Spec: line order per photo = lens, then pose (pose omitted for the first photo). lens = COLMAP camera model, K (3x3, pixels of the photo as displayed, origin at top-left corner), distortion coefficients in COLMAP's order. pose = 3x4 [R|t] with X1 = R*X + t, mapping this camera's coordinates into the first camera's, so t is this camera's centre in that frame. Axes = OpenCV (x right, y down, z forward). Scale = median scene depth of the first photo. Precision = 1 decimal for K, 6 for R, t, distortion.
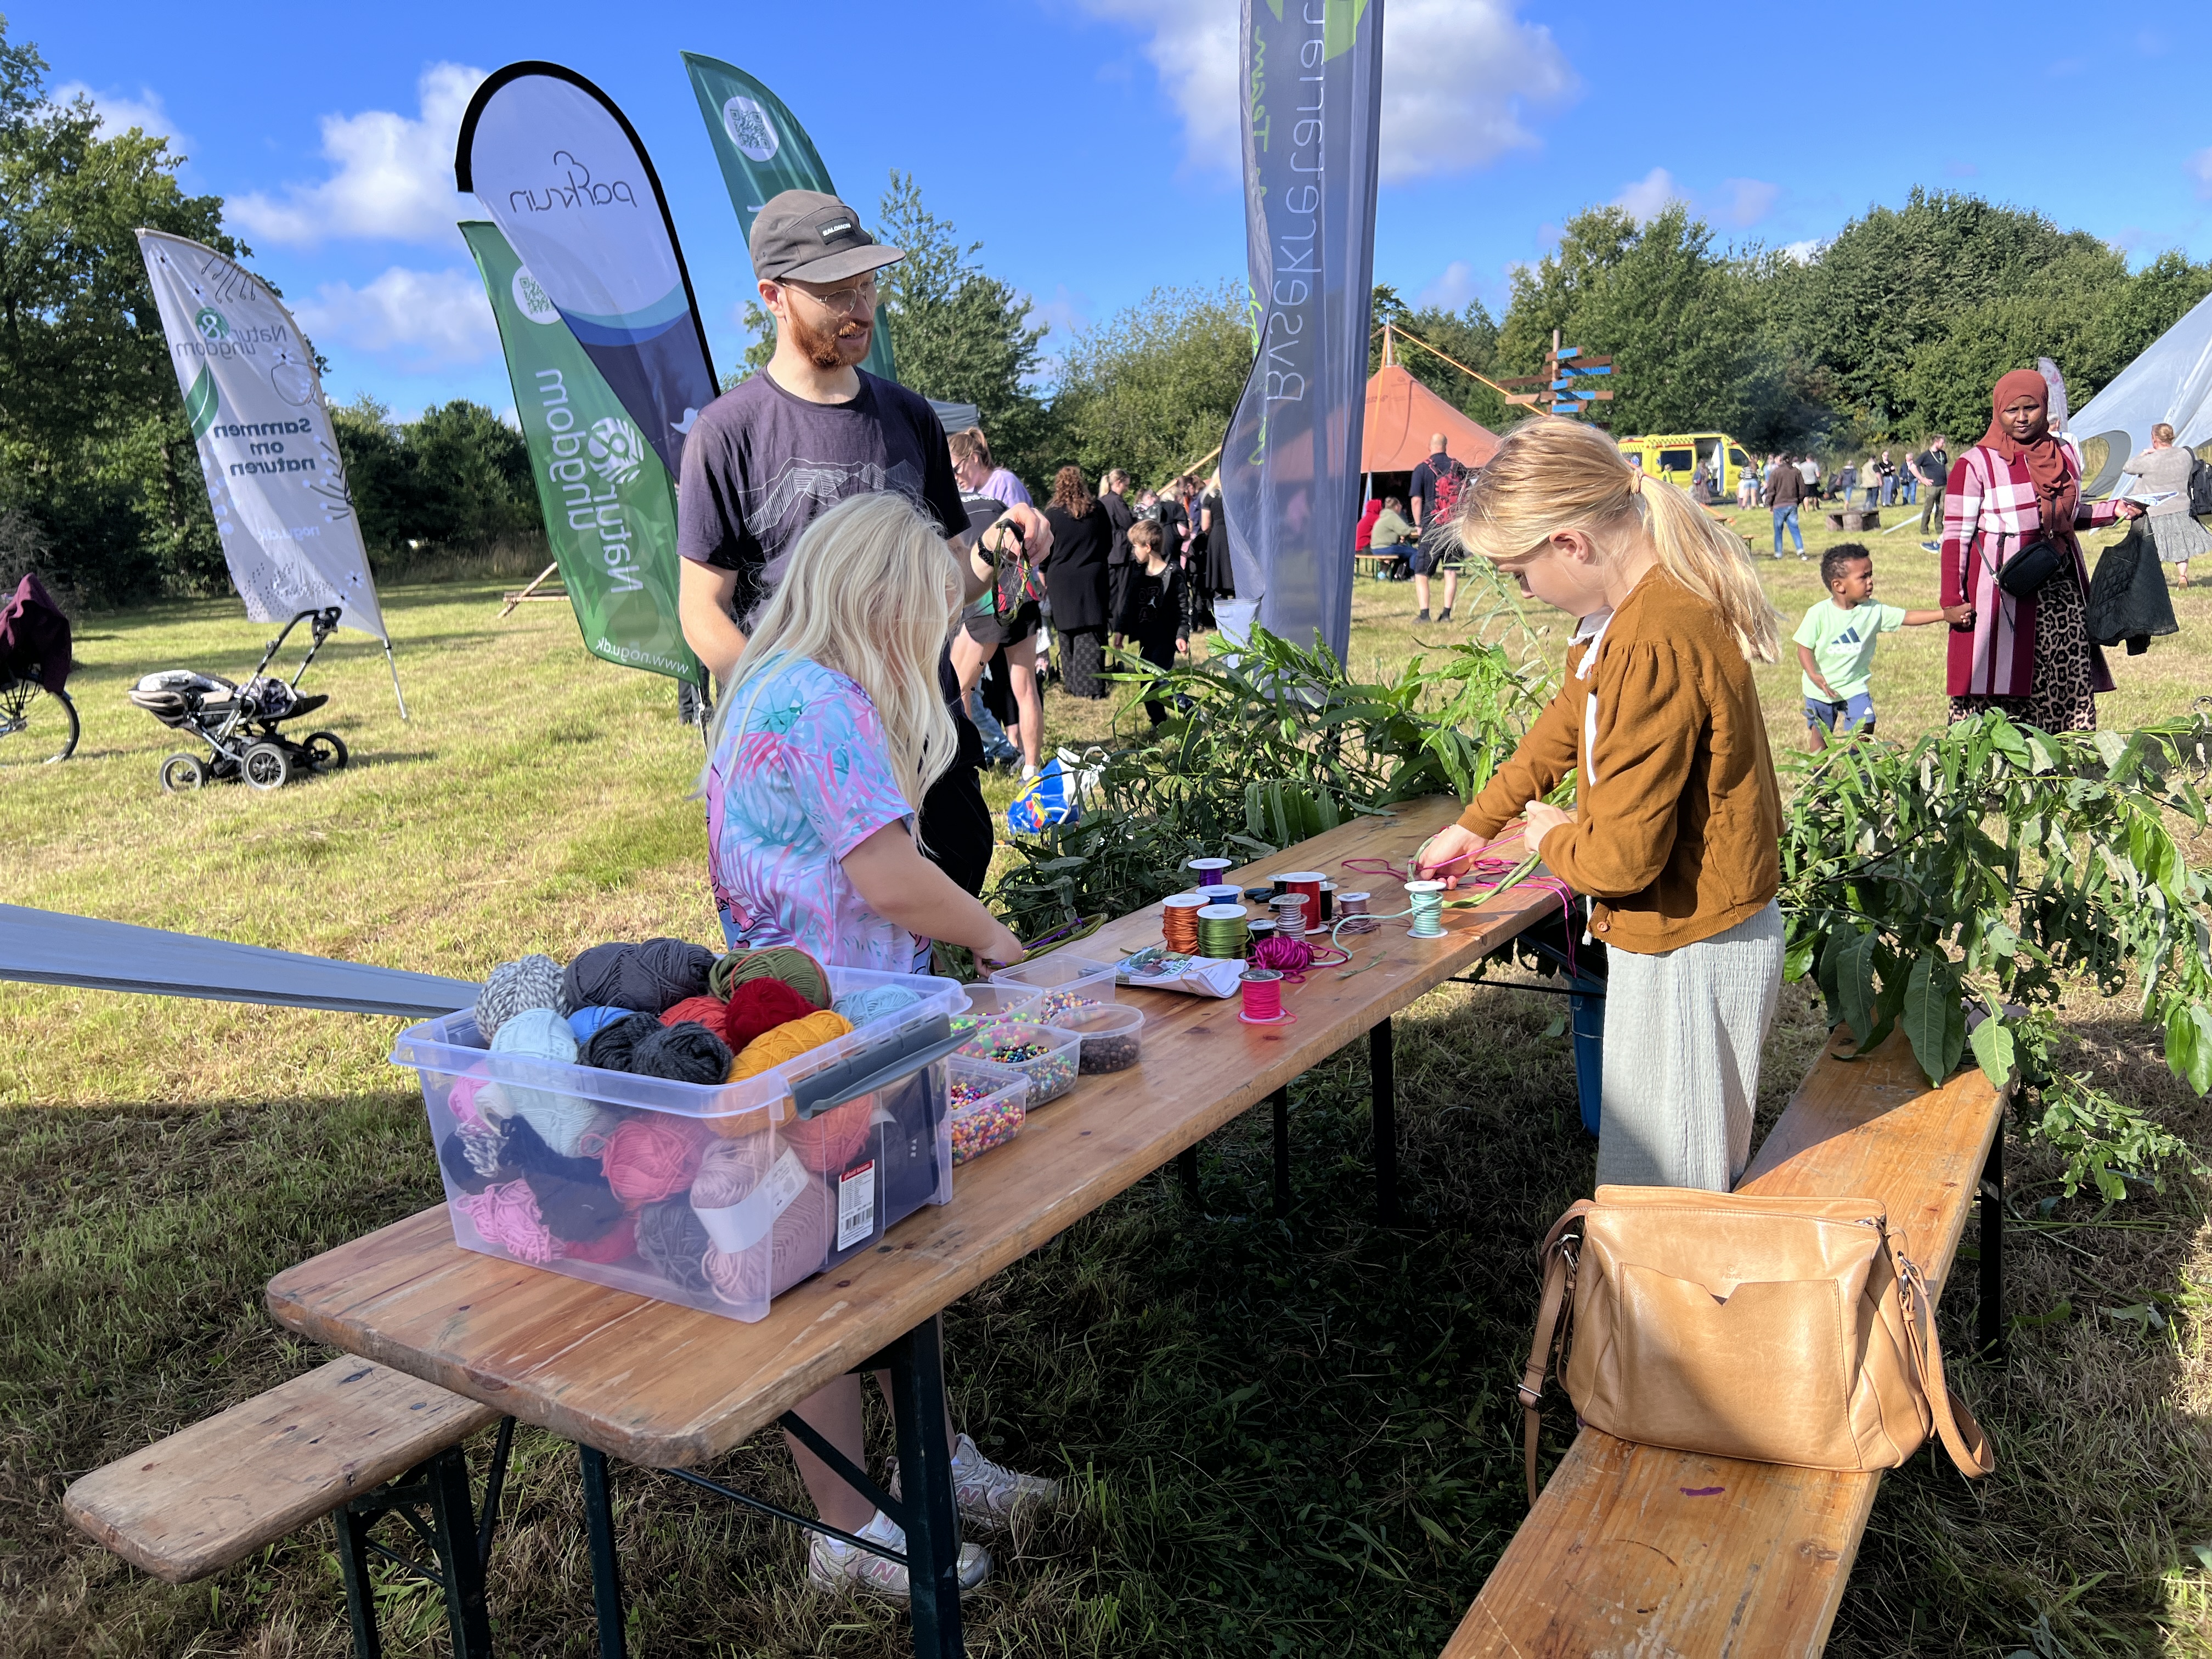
lens RADIAL K [[1653.0, 0, 1109.1], [0, 1653.0, 836.5], [0, 0, 1]] dist [0.038608, -0.049404]
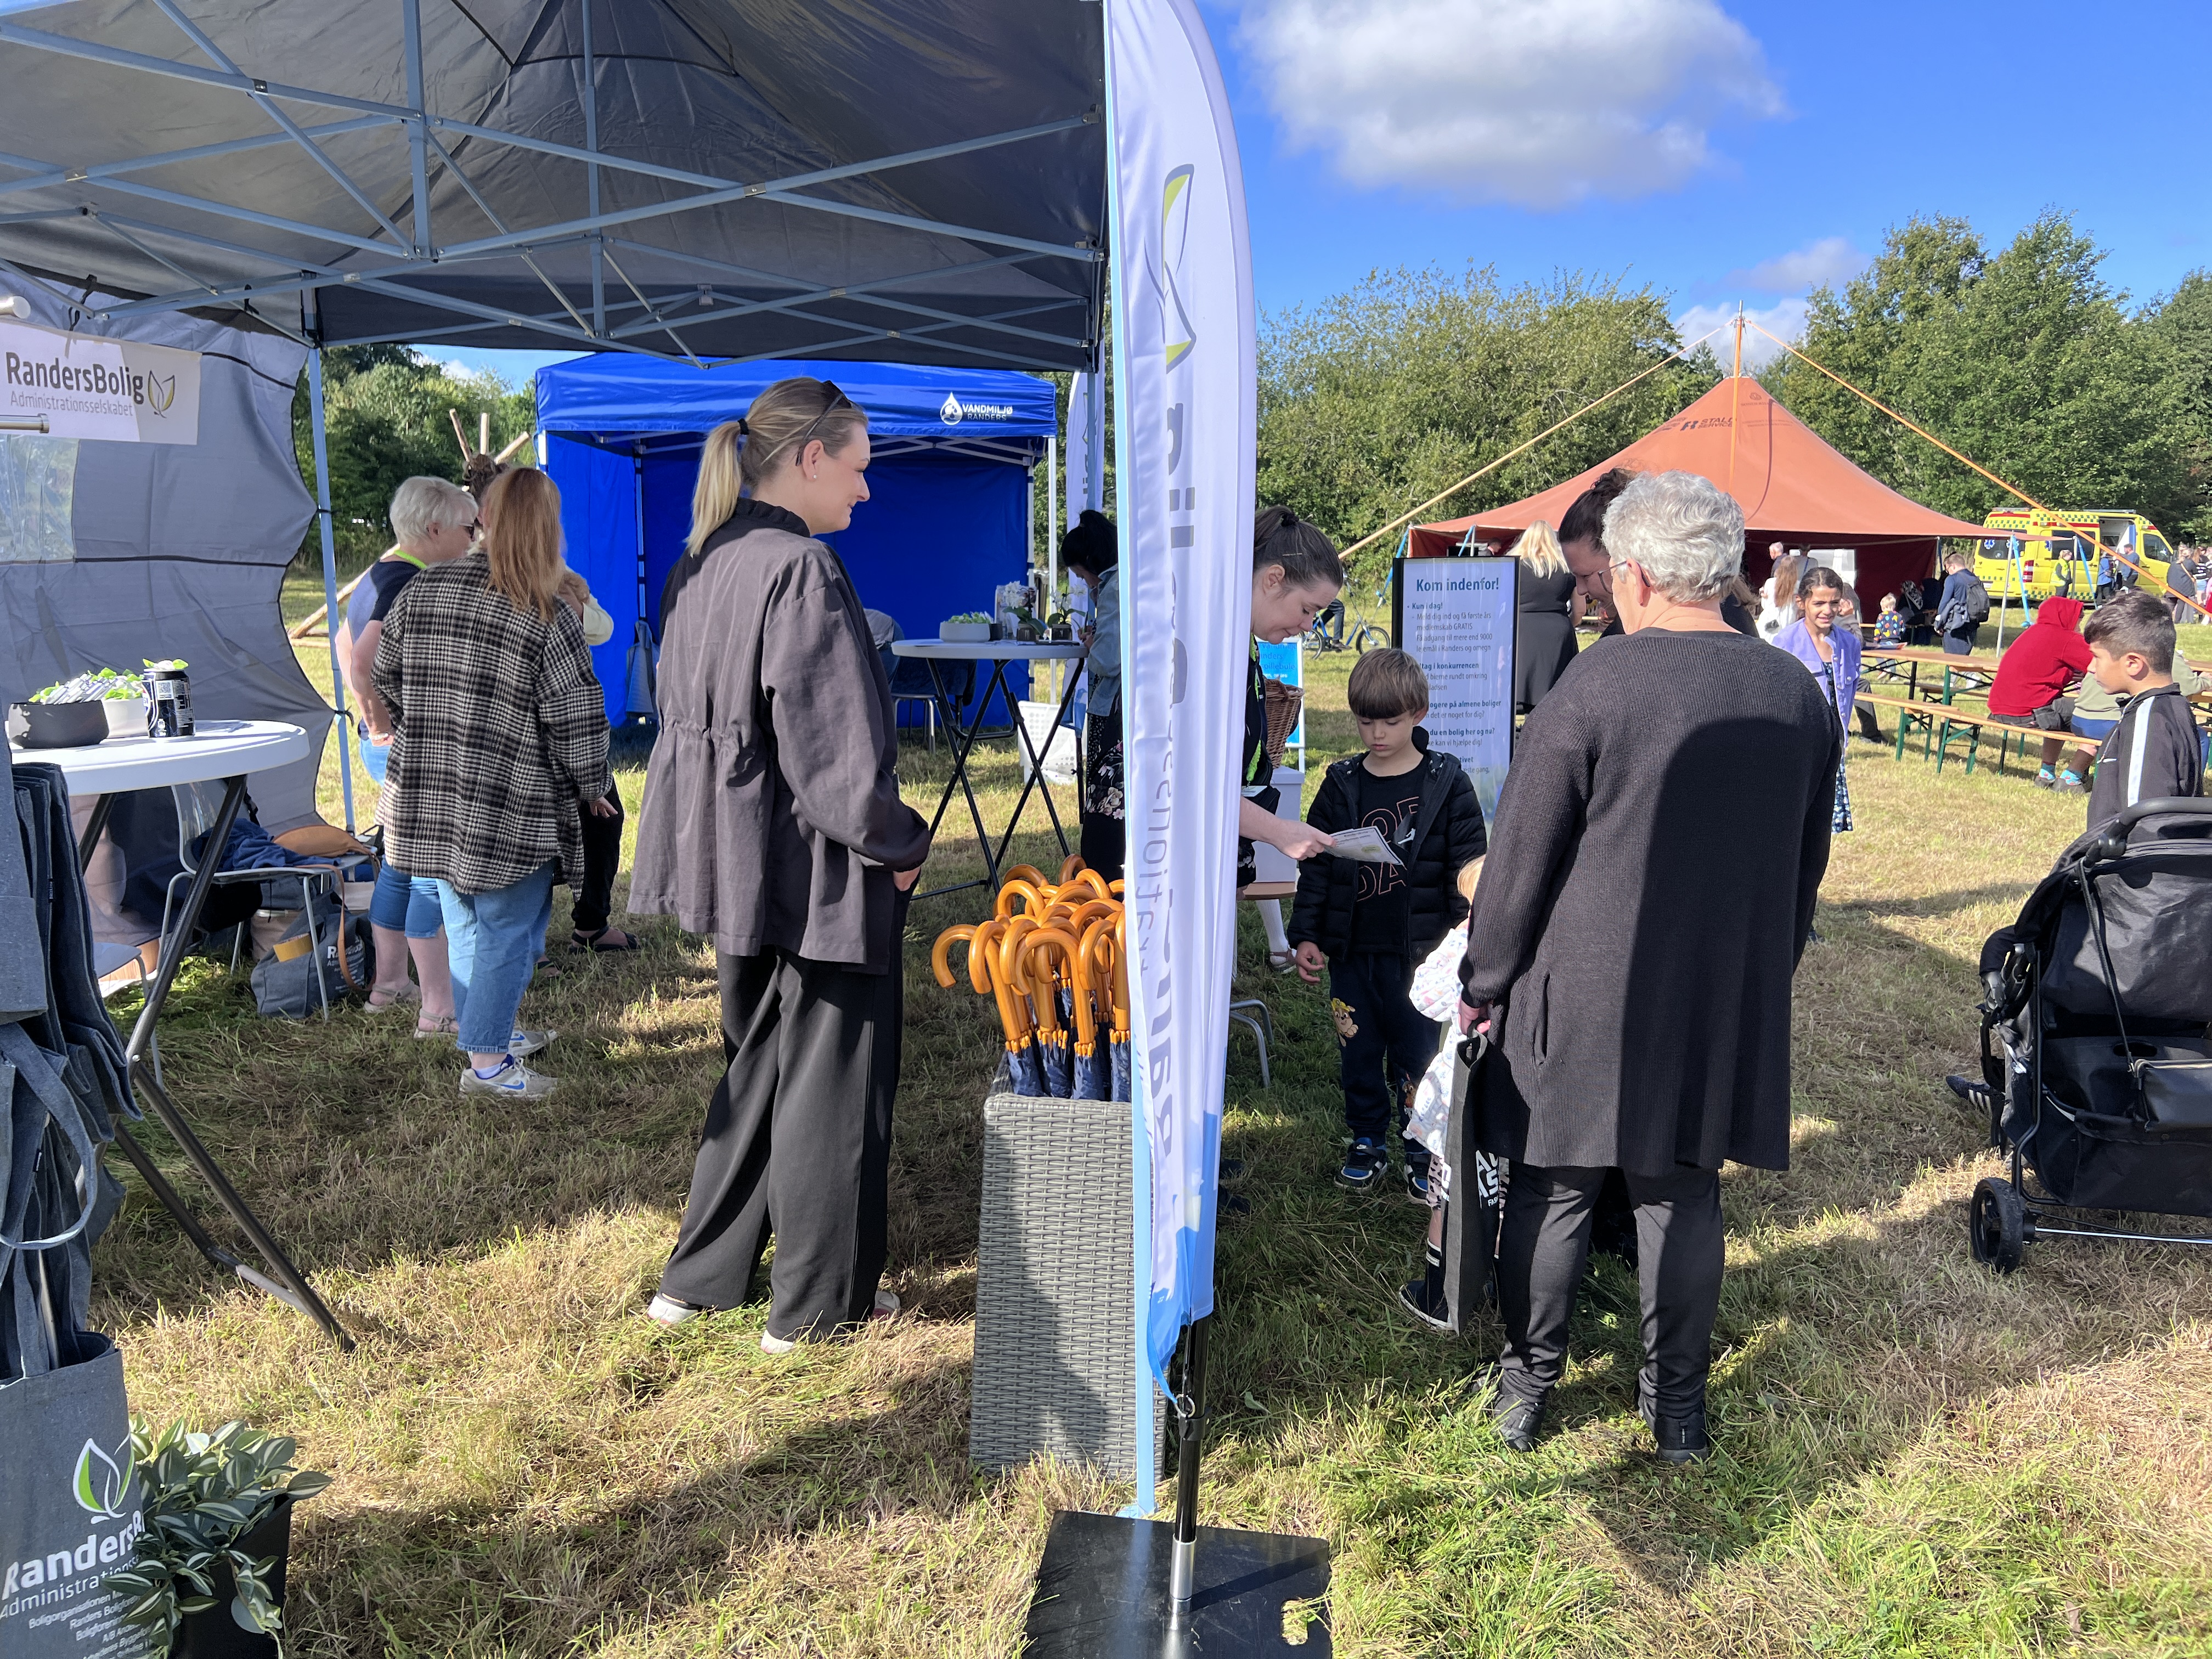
lens RADIAL K [[1653.0, 0, 1115.2], [0, 1653.0, 813.9], [0, 0, 1]] dist [0.038608, -0.049404]
pose [[0.994099, 0.085872, -0.066276, -0.018022], [-0.087968, 0.995690, -0.029381, -0.048395], [0.063467, 0.035037, 0.997369, 0.239112]]
